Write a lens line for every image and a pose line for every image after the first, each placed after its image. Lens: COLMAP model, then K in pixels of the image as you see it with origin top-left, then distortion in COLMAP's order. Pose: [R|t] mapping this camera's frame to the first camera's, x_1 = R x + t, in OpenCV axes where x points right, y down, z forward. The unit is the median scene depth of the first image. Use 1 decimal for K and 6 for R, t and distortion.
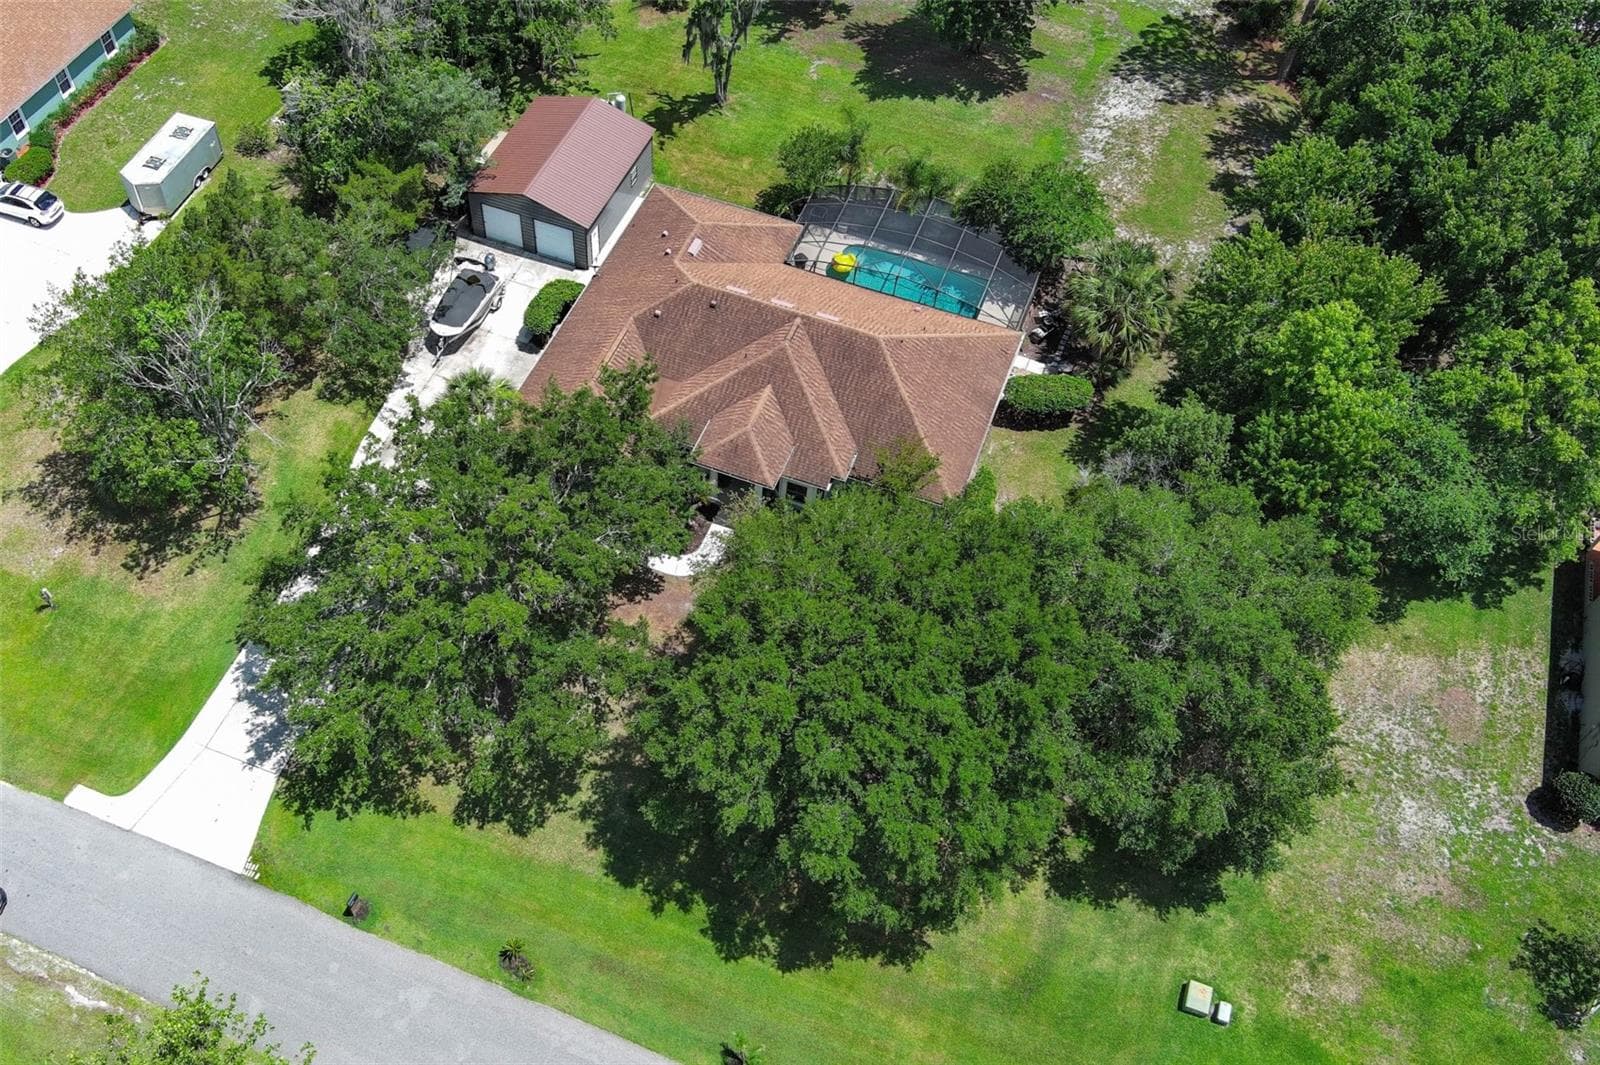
lens RADIAL K [[1410.8, 0, 690.2], [0, 1410.8, 561.5], [0, 0, 1]] dist [0.037766, -0.076522]
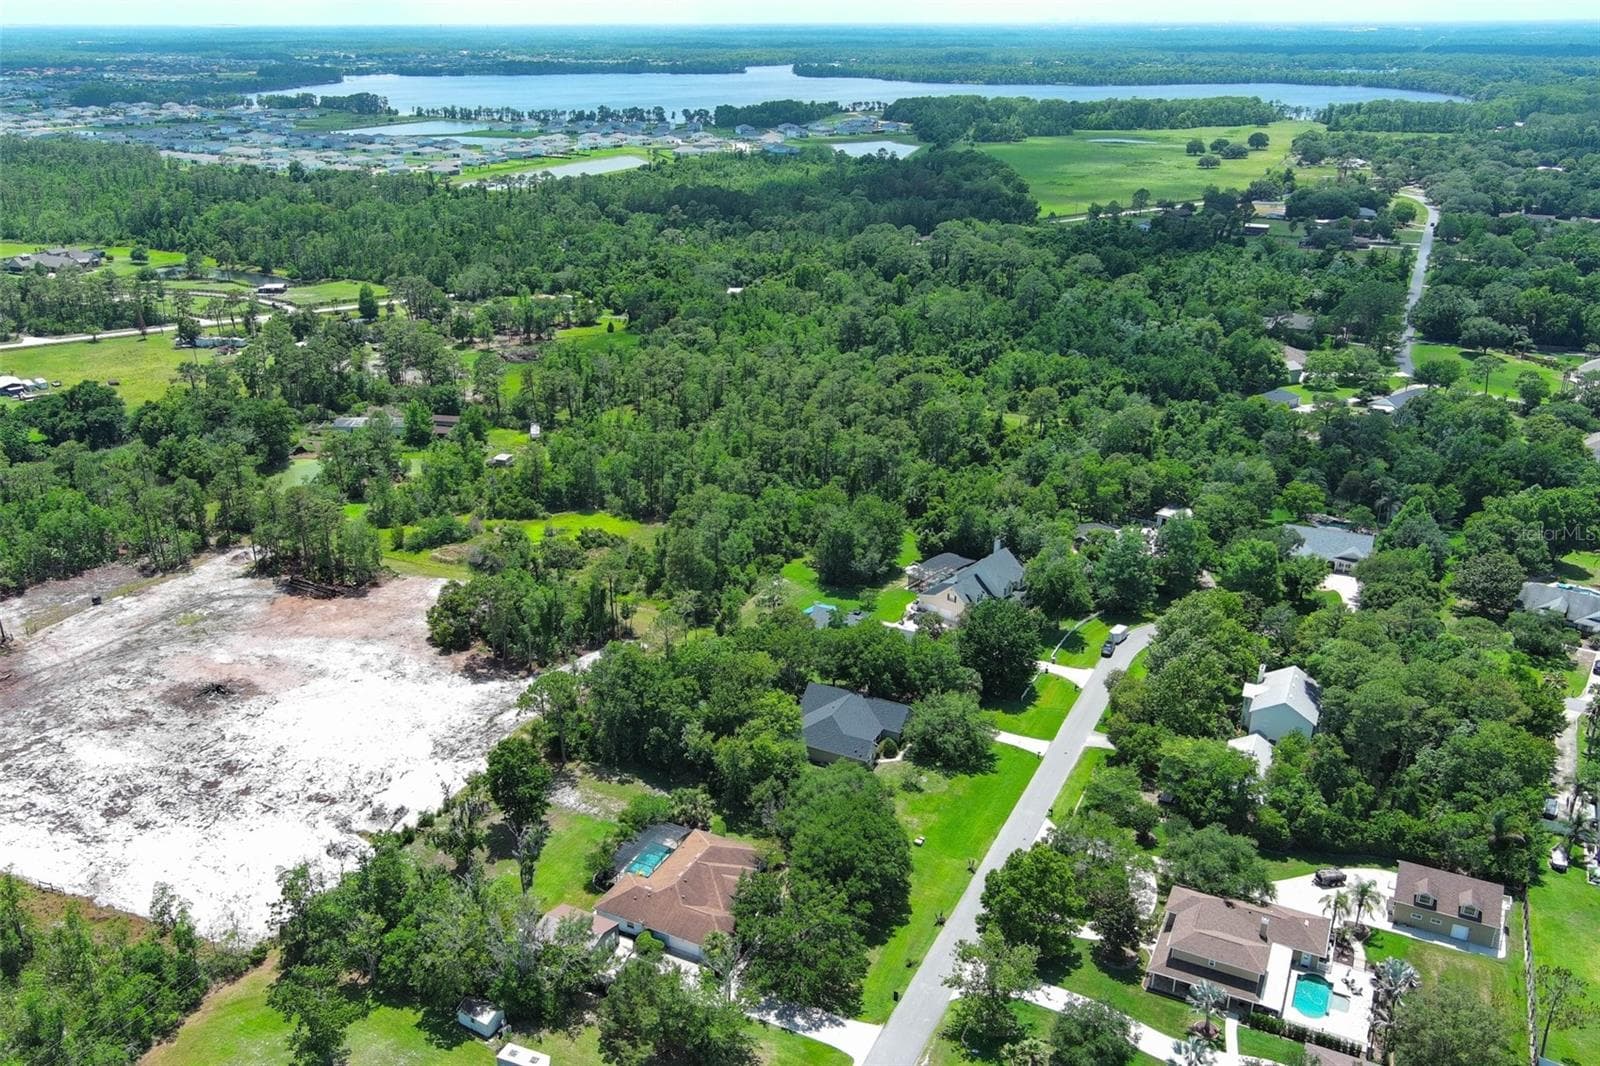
lens RADIAL K [[1298.4, 0, 778.6], [0, 1298.4, 527.0], [0, 0, 1]] dist [0.029026, -0.052719]
pose [[0.079962, -0.390690, 0.917043, -1.968669], [0.810220, 0.561378, 0.168518, -0.823271], [-0.580646, 0.729532, 0.361433, -0.531194]]
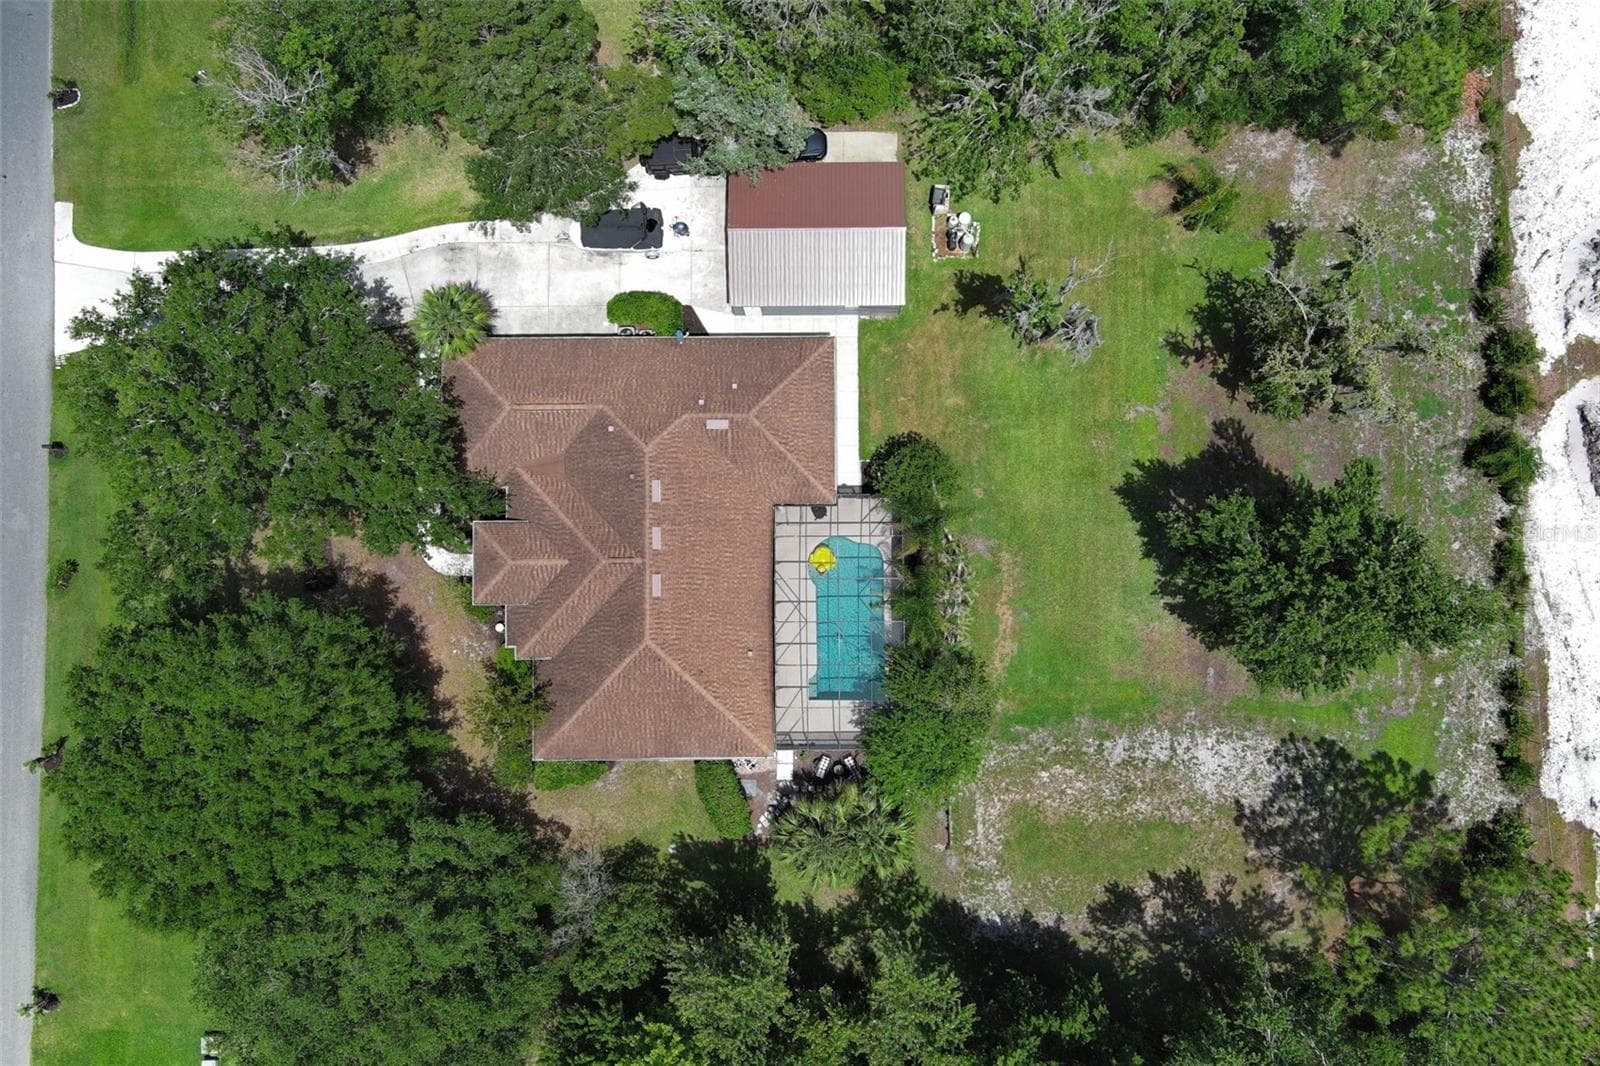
lens RADIAL K [[1298.4, 0, 778.6], [0, 1298.4, 527.0], [0, 0, 1]] dist [0.029026, -0.052719]
pose [[0.382980, 0.920530, -0.077140, 0.156277], [-0.731737, 0.353279, 0.582886, -0.758689], [0.563816, -0.166787, 0.808884, 0.278815]]
